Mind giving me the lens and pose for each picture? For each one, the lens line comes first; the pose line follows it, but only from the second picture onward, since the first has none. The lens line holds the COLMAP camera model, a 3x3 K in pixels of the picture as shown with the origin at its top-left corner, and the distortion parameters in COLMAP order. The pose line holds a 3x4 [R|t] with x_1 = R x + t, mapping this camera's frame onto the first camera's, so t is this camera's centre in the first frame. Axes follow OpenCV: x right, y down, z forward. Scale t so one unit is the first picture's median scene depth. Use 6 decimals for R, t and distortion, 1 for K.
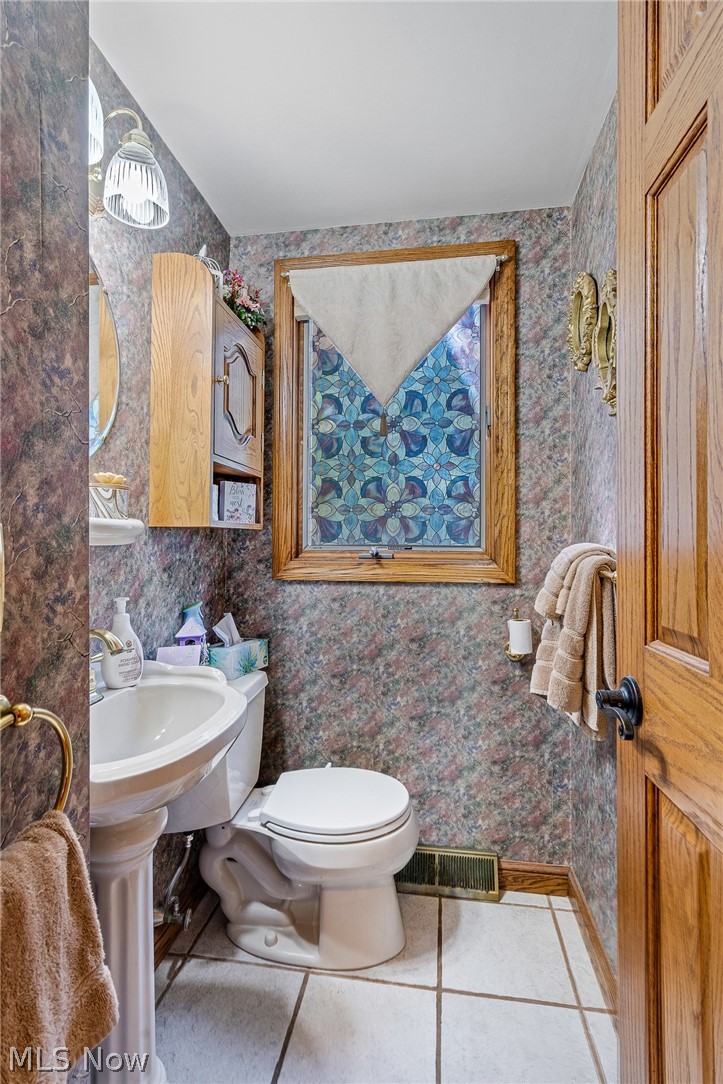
lens RADIAL K [[497.8, 0, 359.6], [0, 497.8, 537.8], [0, 0, 1]] dist [-0.005540, 0.000138]
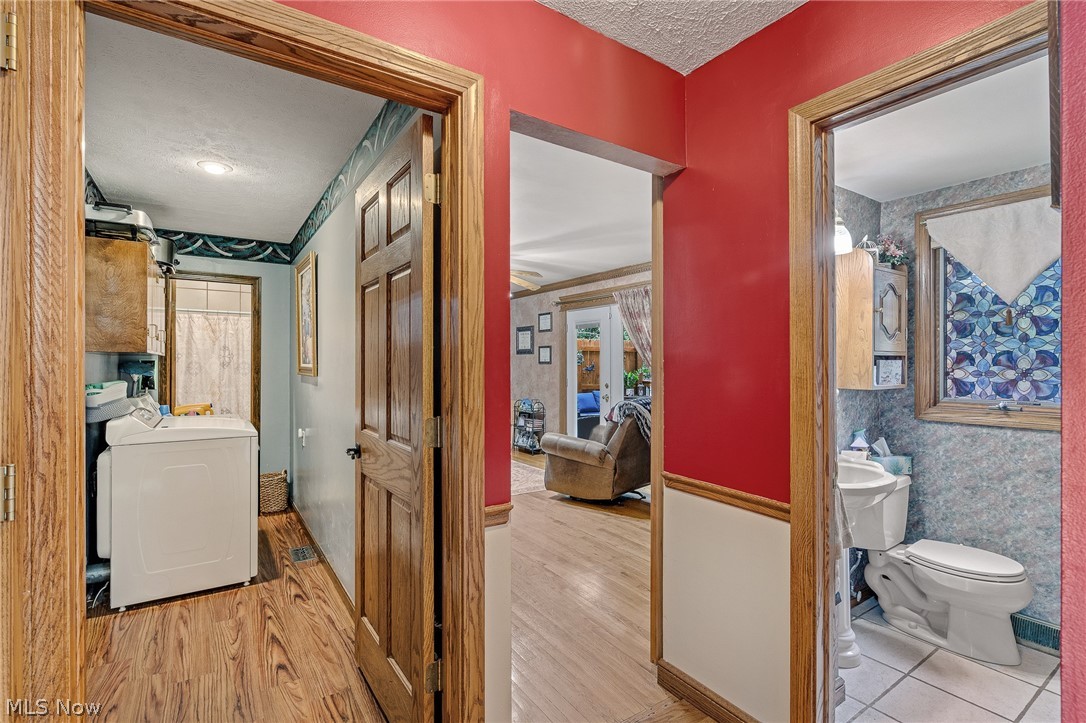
lens RADIAL K [[498.7, 0, 534.7], [0, 498.7, 361.2], [0, 0, 1]] dist [-0.005540, 0.000138]
pose [[0.665327, -0.004782, -0.746537, 0.197743], [0.003948, 0.999988, -0.002887, -0.098699], [0.746542, -0.001027, 0.665338, -0.931892]]
